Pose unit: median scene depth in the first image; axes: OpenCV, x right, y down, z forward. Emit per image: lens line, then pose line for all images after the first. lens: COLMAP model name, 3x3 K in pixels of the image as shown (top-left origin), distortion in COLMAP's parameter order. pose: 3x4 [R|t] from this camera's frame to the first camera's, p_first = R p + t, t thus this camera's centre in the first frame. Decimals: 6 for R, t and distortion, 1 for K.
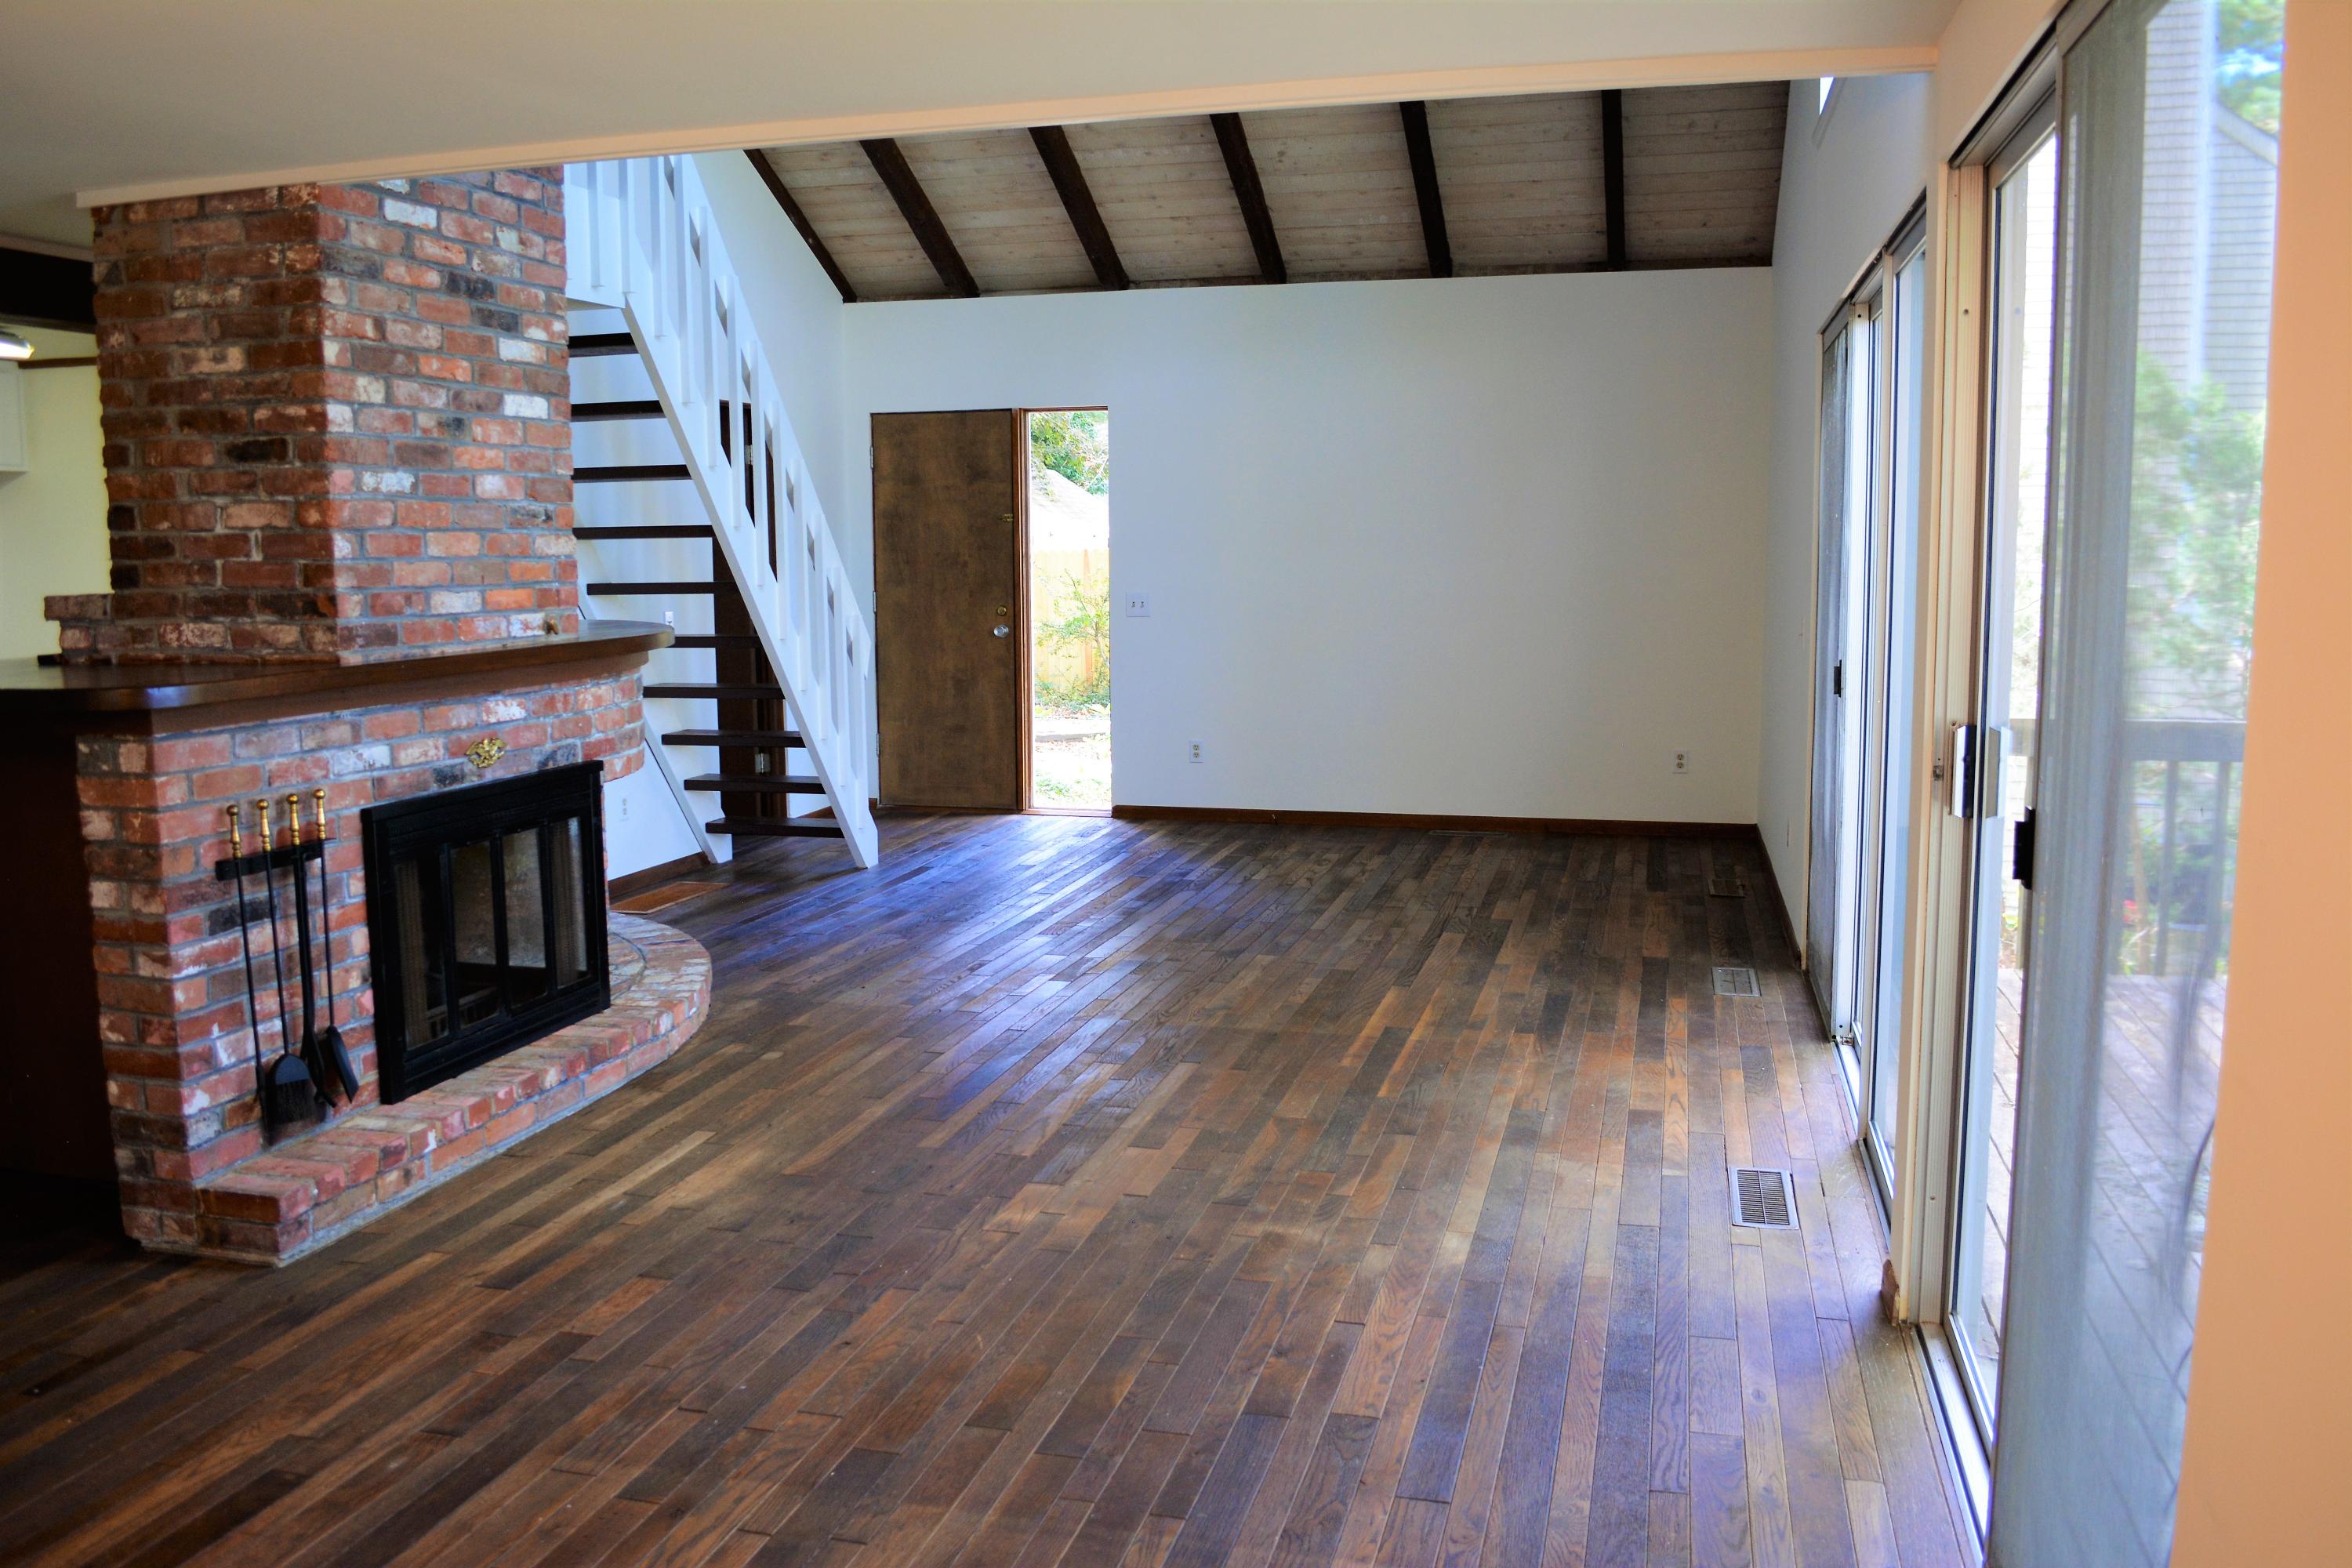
lens RADIAL K [[1849.4, 0, 1189.7], [0, 1849.4, 799.7], [0, 0, 1]] dist [-0.085559, 0.016384]
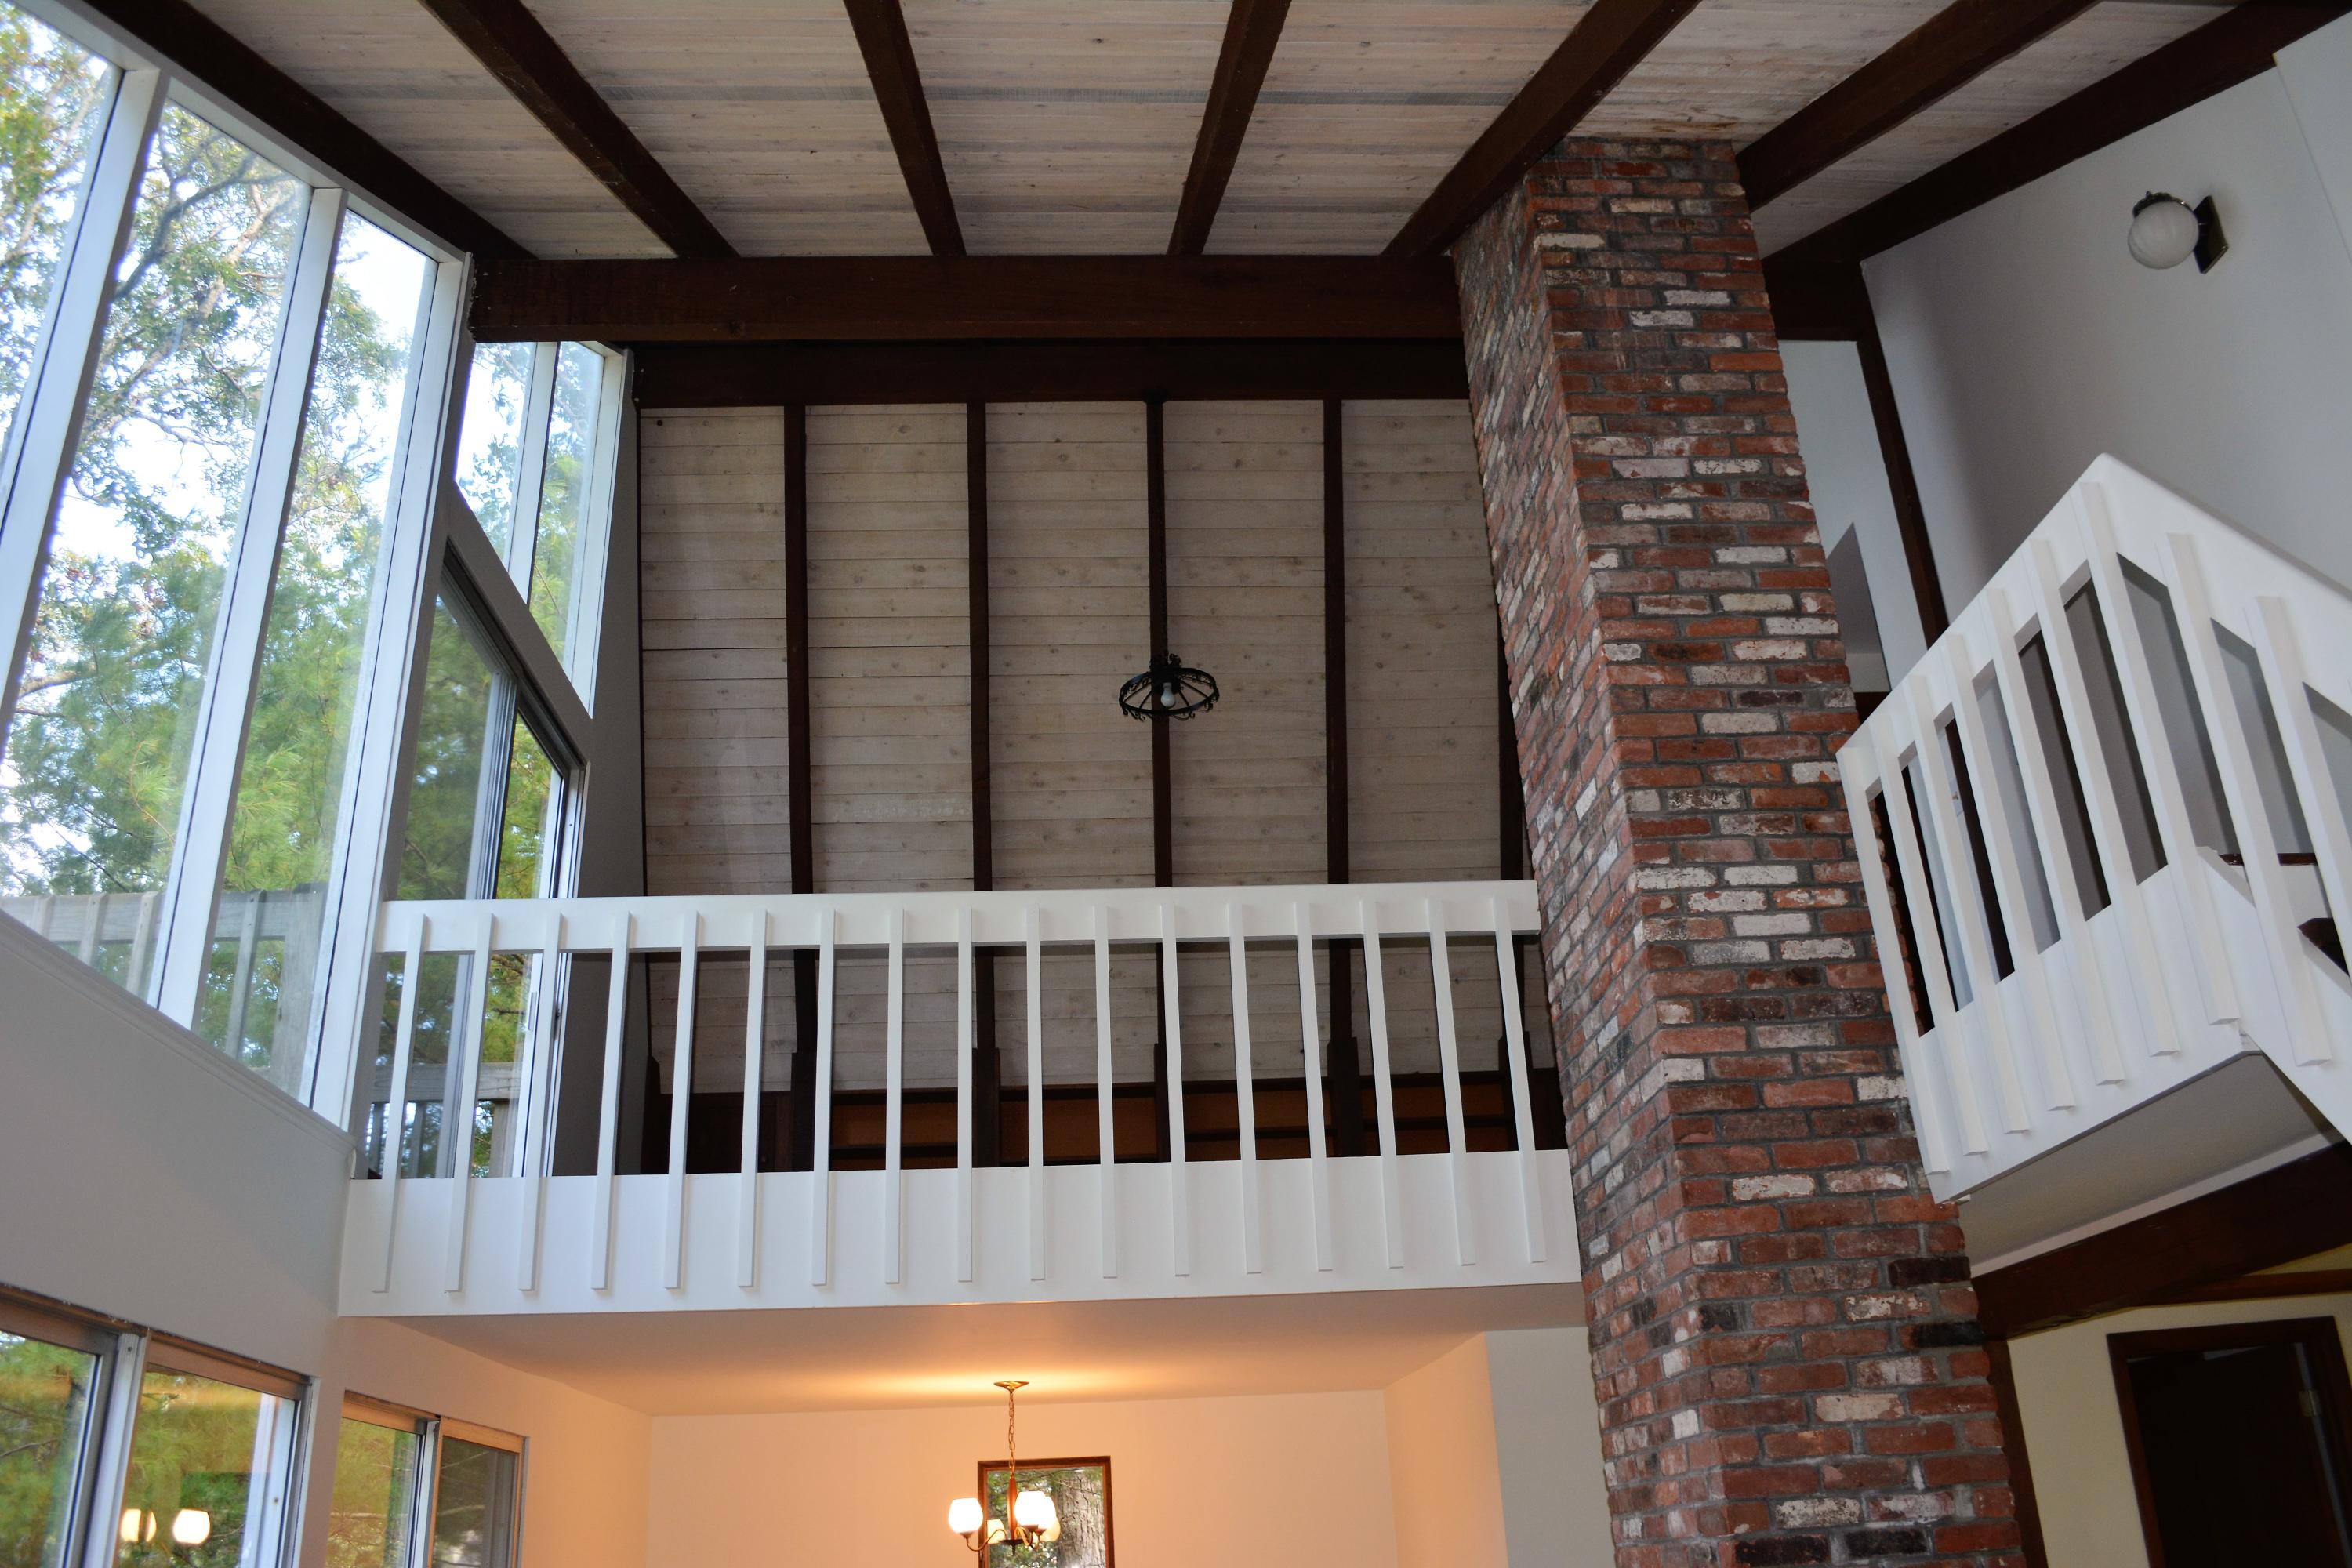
lens RADIAL K [[1849.4, 0, 1184.6], [0, 1849.4, 790.7], [0, 0, 1]] dist [-0.085559, 0.016384]
pose [[-0.952800, -0.074682, -0.294271, 0.148251], [0.008429, 0.962393, -0.271532, -0.282690], [0.303483, -0.261196, -0.916338, 1.867484]]
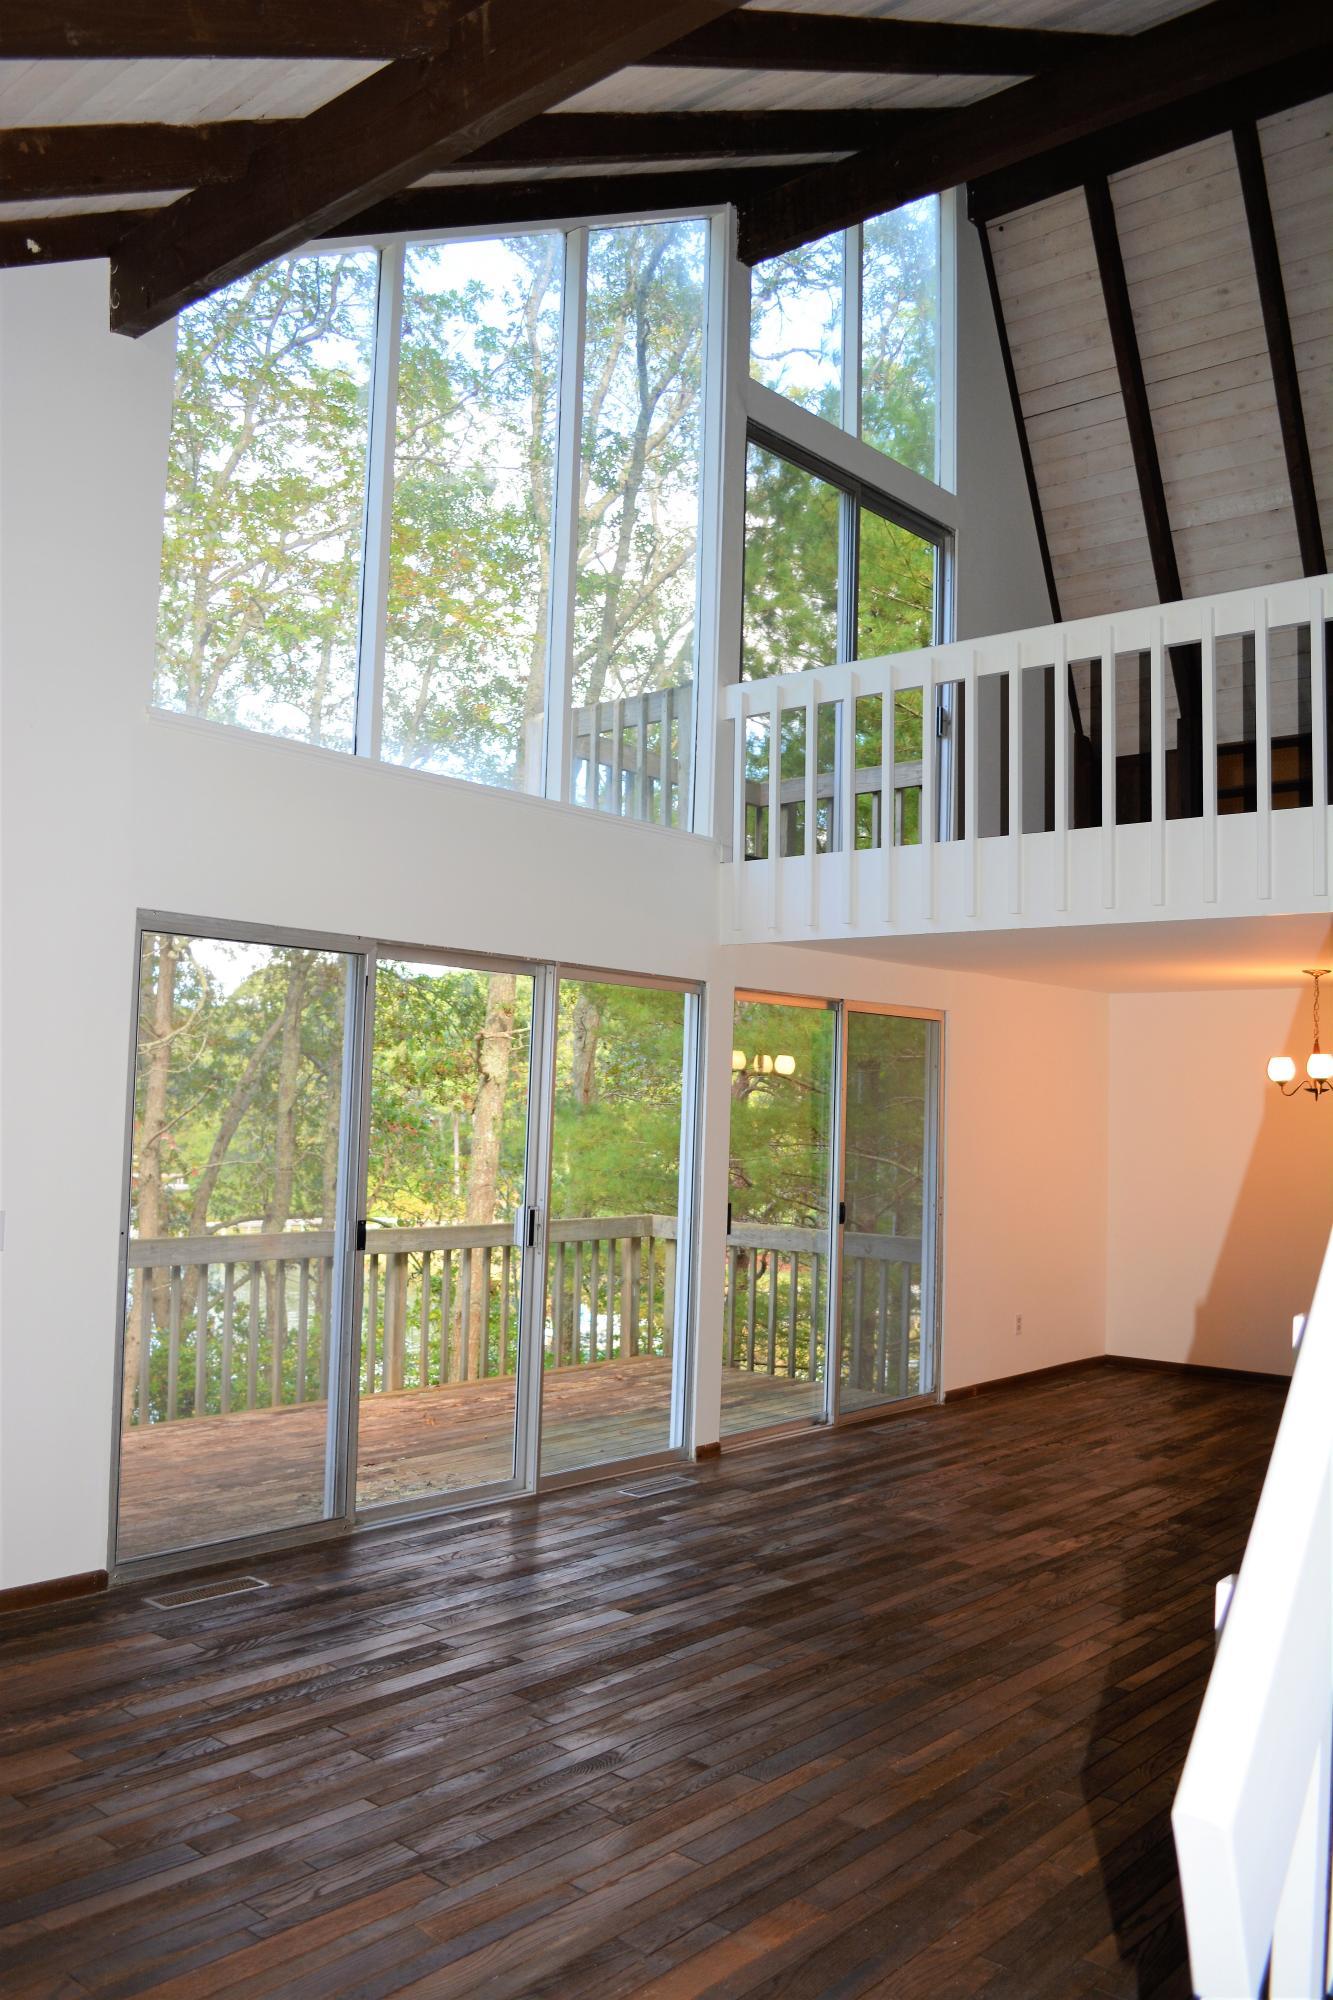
lens RADIAL K [[1572.6, 0, 678.2], [0, 1572.6, 1014.6], [0, 0, 1]] dist [-0.085559, 0.016384]
pose [[-0.897356, 0.012423, 0.441132, -0.335868], [0.042146, 0.997447, 0.057645, -0.299373], [-0.439289, 0.070320, -0.895589, 2.062997]]
